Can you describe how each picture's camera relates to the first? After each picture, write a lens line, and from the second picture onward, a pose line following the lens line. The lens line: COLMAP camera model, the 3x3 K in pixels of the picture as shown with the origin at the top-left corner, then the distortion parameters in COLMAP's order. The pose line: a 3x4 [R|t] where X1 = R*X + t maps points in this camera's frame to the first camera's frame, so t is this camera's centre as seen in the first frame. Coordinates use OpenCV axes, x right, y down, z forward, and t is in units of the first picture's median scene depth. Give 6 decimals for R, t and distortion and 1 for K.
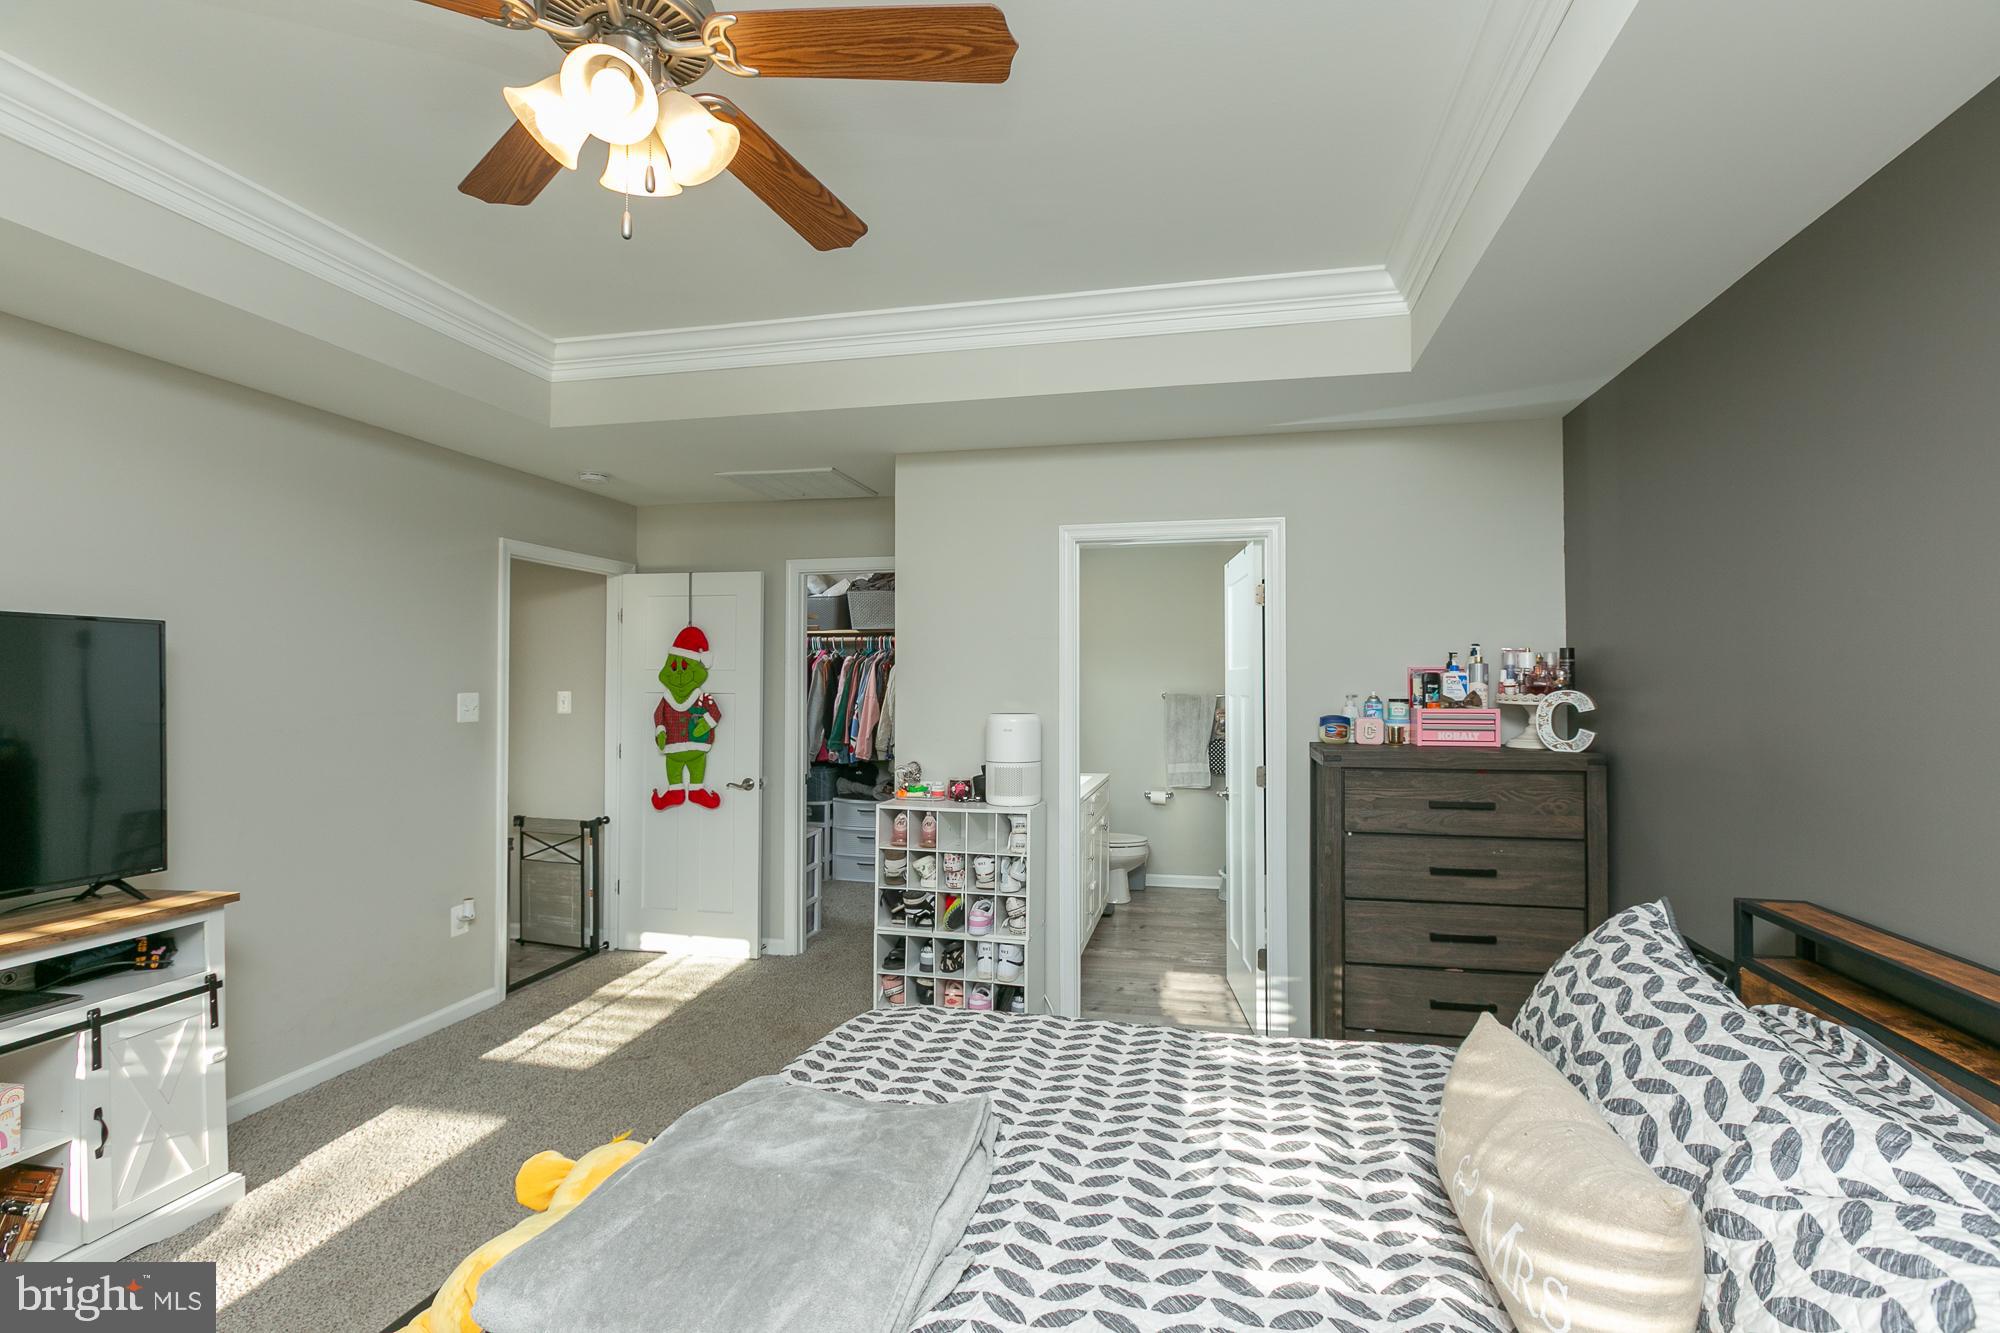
lens RADIAL K [[887.9, 0, 1005.9], [0, 887.9, 668.3], [0, 0, 1]] dist [-0.000967, -0.000337]
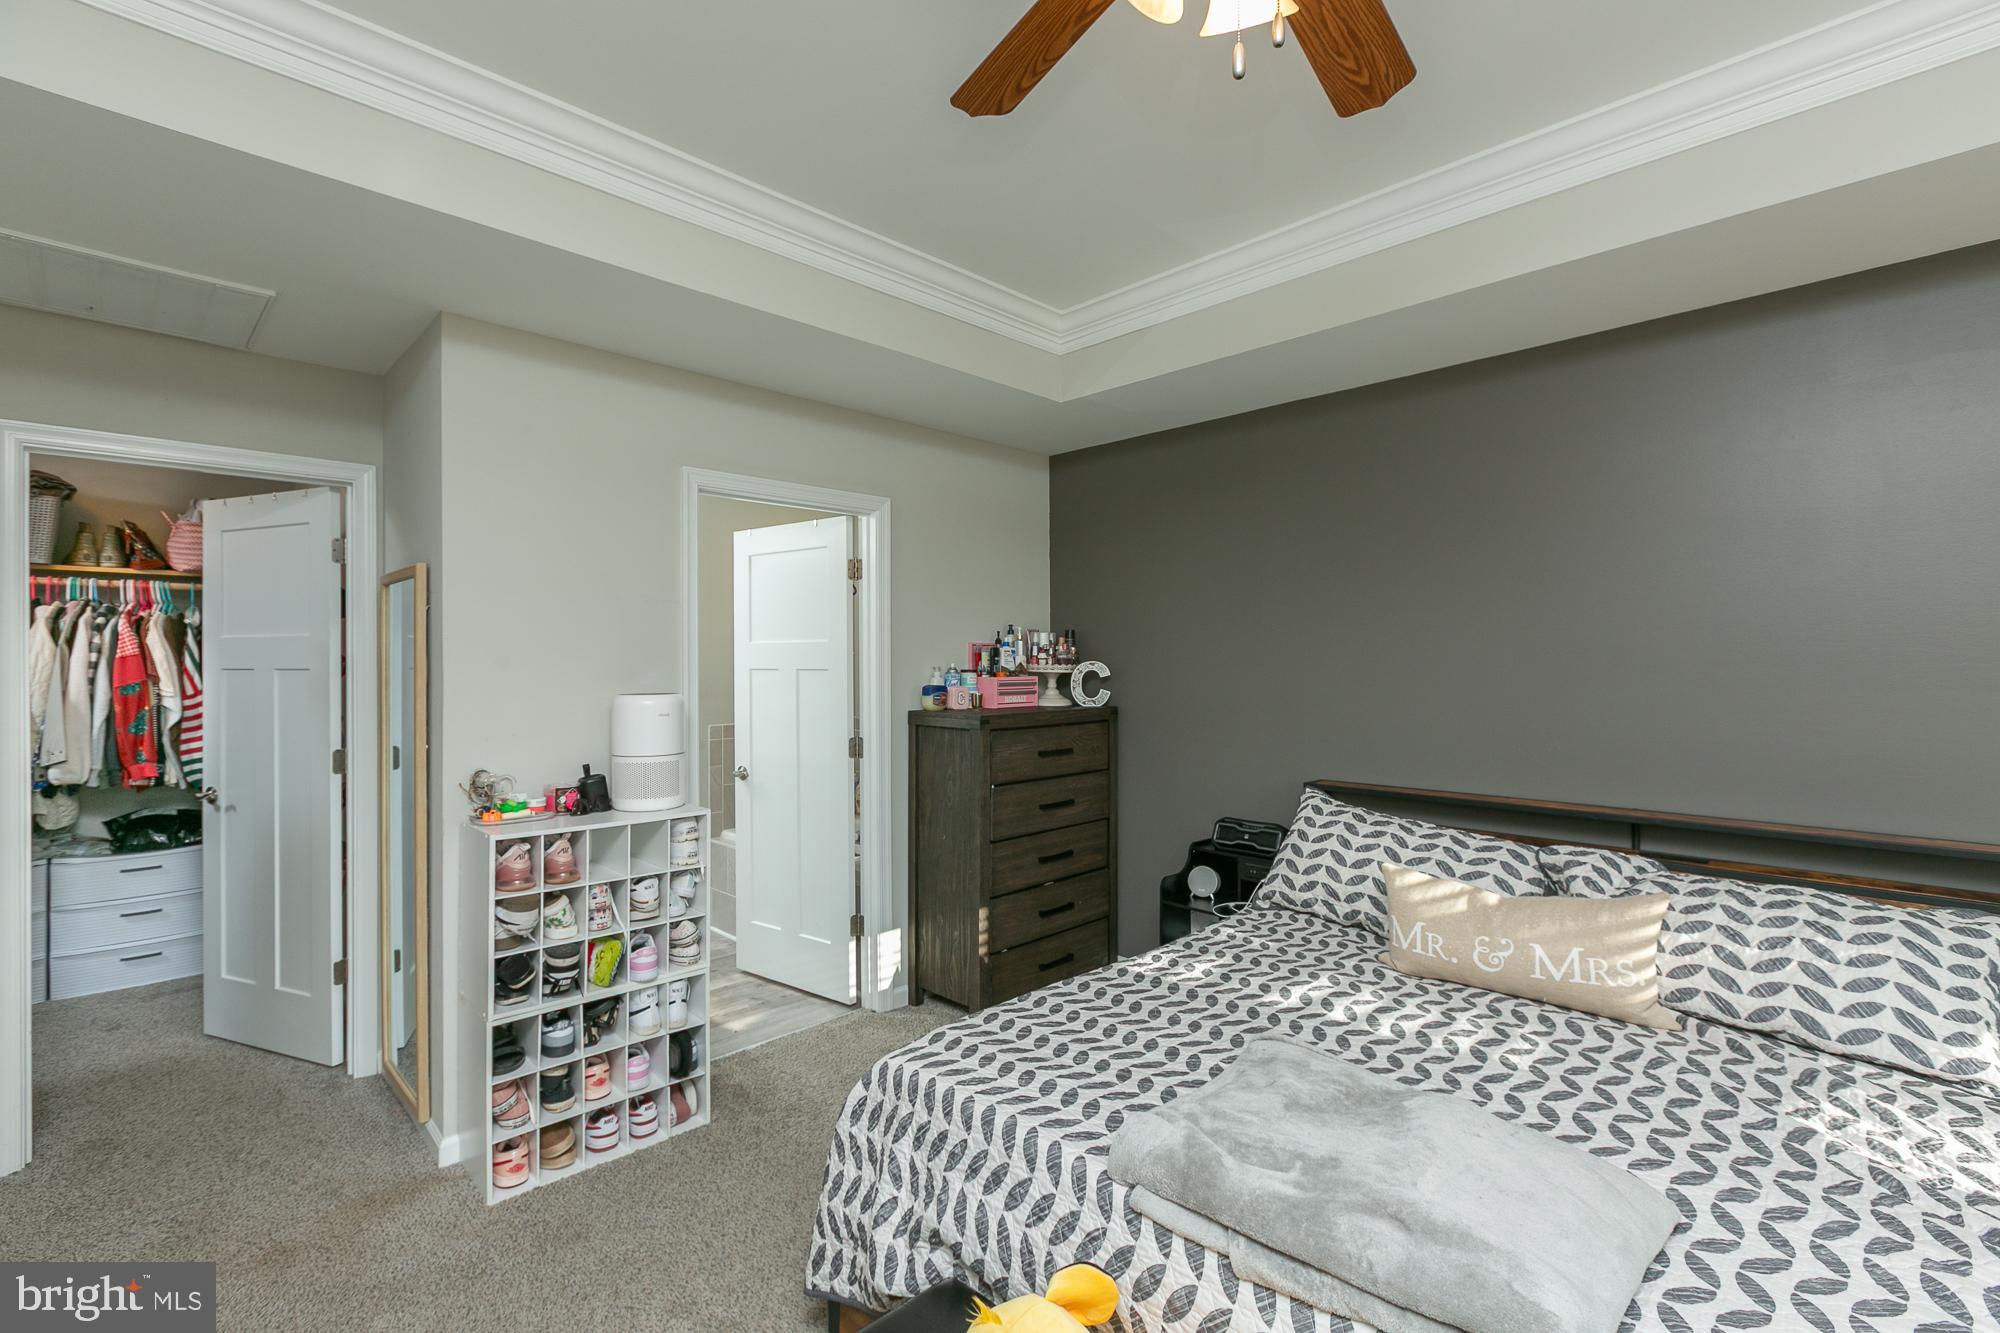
lens RADIAL K [[887.9, 0, 1005.9], [0, 887.9, 668.3], [0, 0, 1]] dist [-0.000967, -0.000337]
pose [[0.551920, -0.010014, 0.833837, -0.533787], [-0.009320, 0.999791, 0.018176, 0.011569], [-0.833845, -0.017803, 0.551711, 0.335249]]
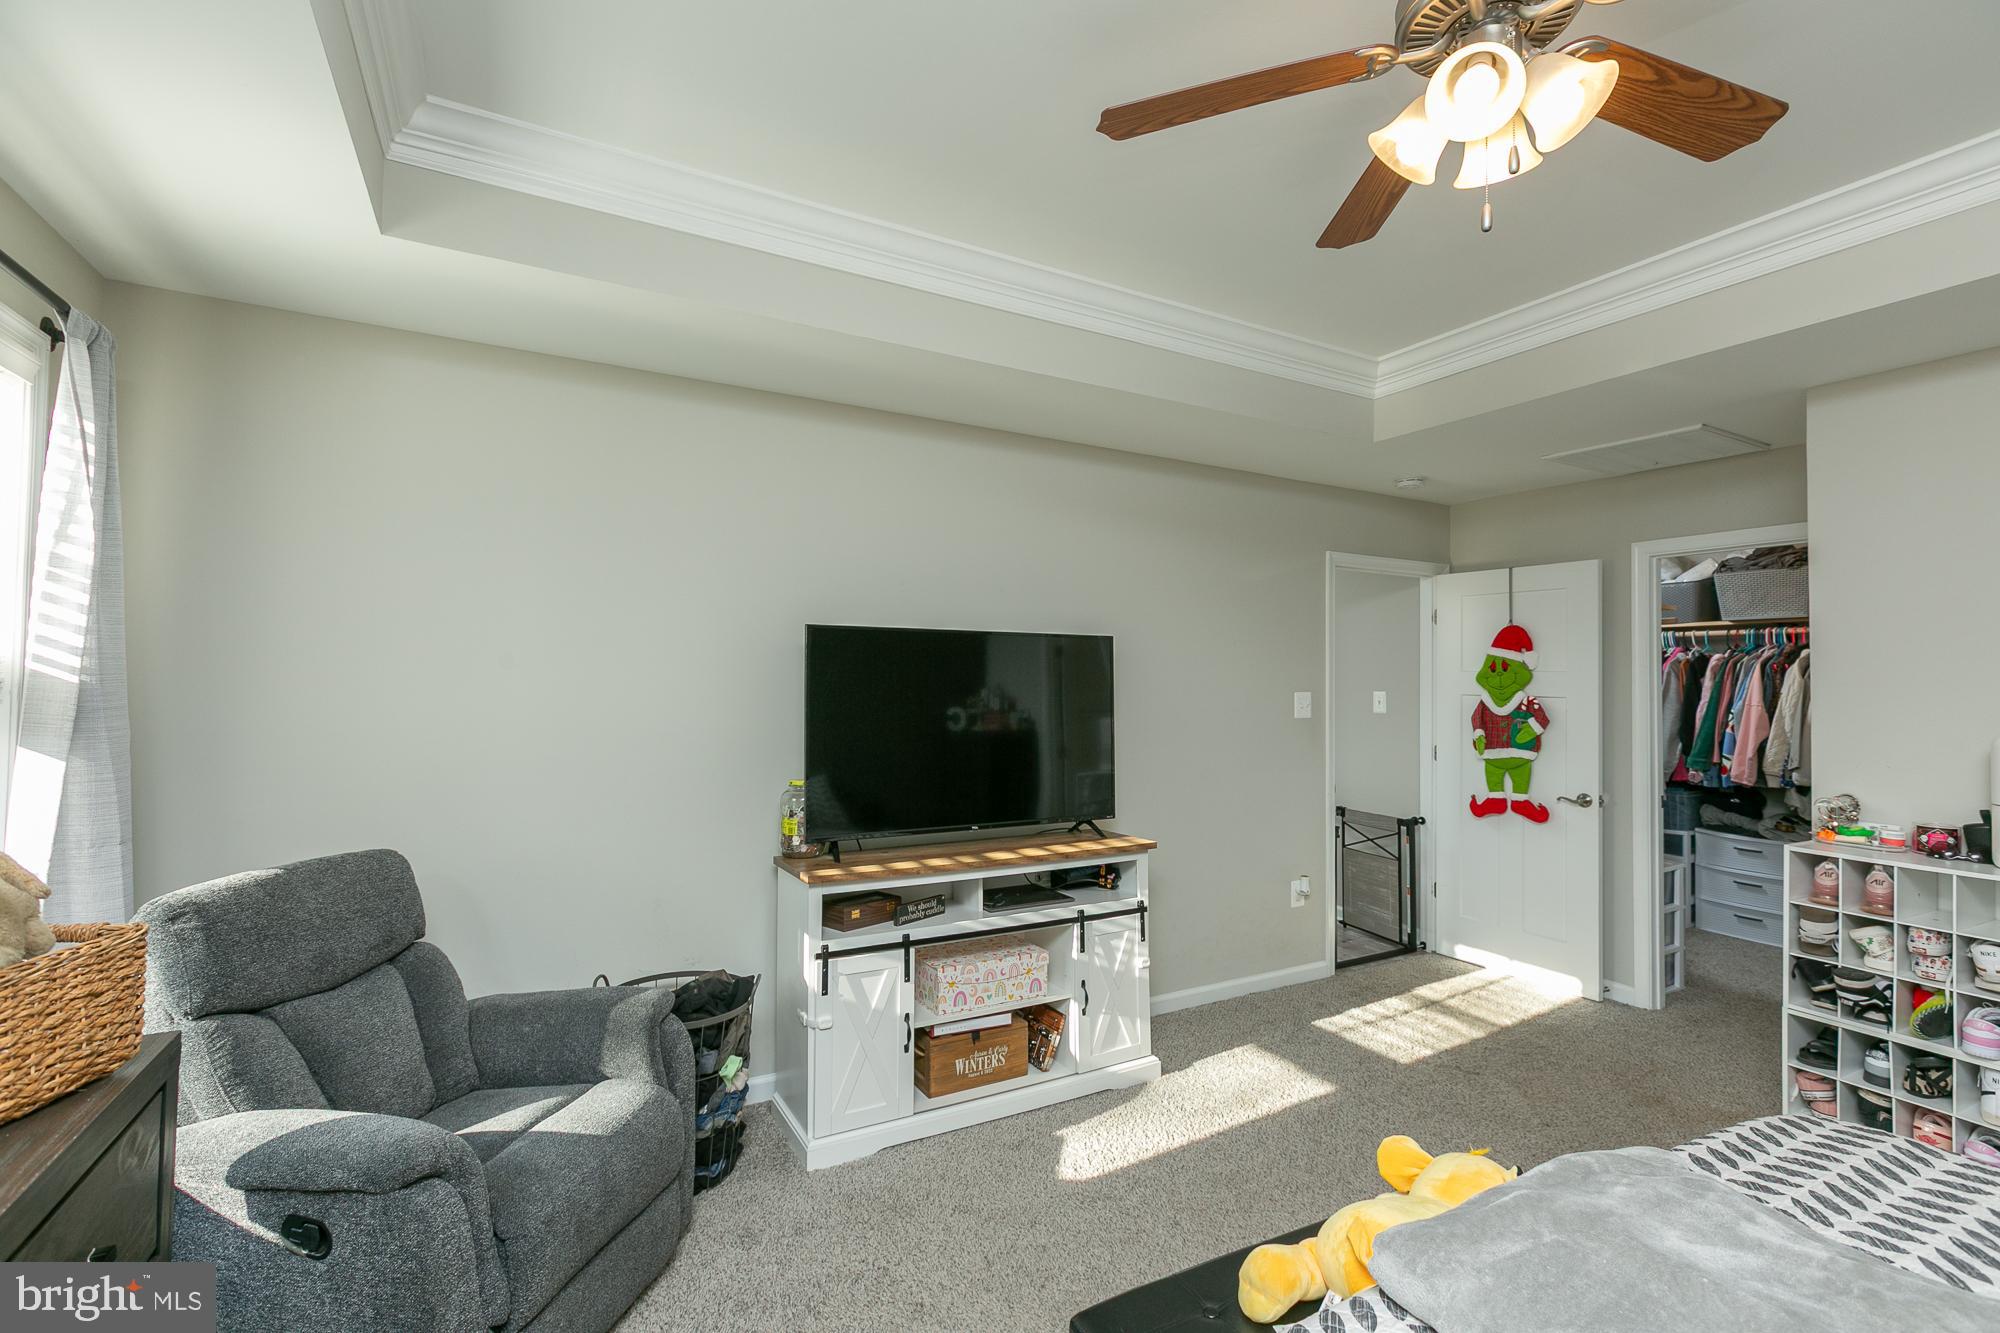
lens RADIAL K [[870.7, 0, 1002.8], [0, 870.7, 658.9], [0, 0, 1]] dist [-0.001880, -0.000370]
pose [[0.662033, -0.012365, -0.749373, -0.028408], [0.002932, 0.999899, -0.013909, -0.000186], [0.749469, 0.007011, 0.662002, -0.013298]]
